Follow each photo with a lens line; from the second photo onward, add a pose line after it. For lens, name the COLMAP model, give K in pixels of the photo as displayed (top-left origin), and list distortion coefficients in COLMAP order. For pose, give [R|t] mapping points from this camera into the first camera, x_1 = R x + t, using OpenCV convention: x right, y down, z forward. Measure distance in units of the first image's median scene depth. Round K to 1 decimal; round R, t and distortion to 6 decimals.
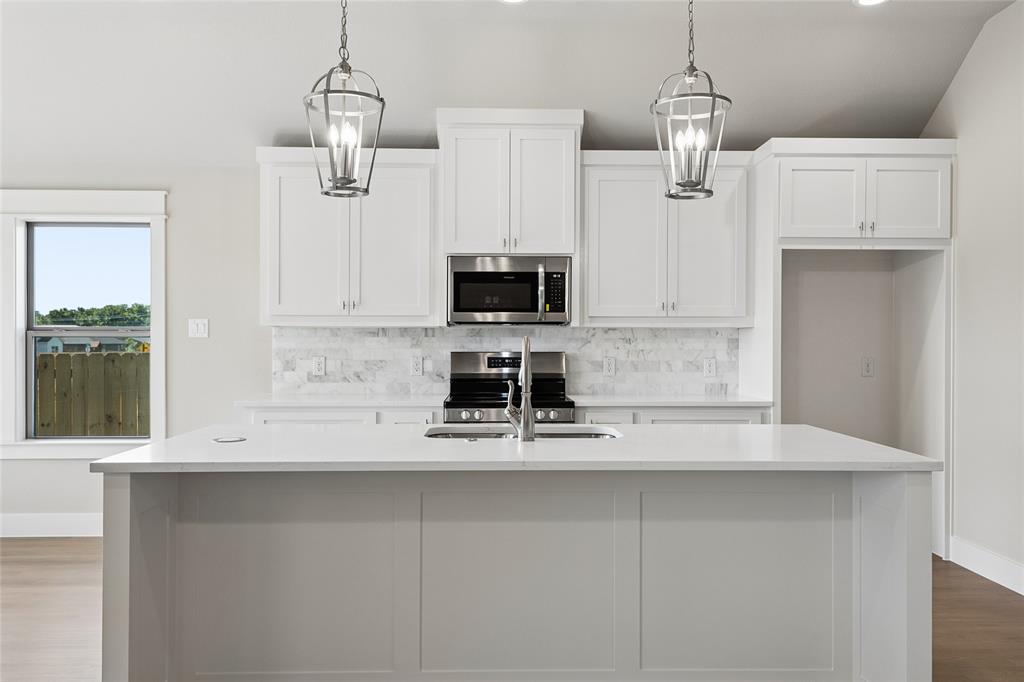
lens RADIAL K [[807.5, 0, 512.4], [0, 807.5, 341.0], [0, 0, 1]] dist [0.035402, -0.000589]
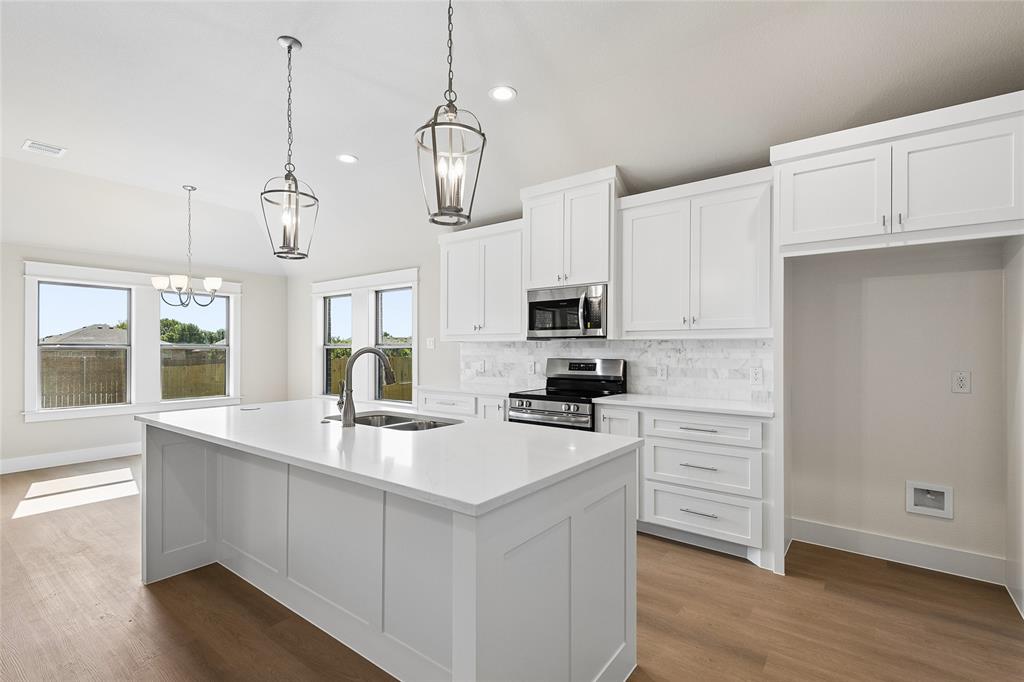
lens RADIAL K [[471.2, 0, 512.0], [0, 471.2, 347.5], [0, 0, 1]] dist [0.012790, -0.000703]
pose [[0.777322, -0.002359, -0.629098, 0.393082], [0.000043, 0.999993, -0.003697, -0.002434], [0.629102, 0.002847, 0.777317, 0.314028]]
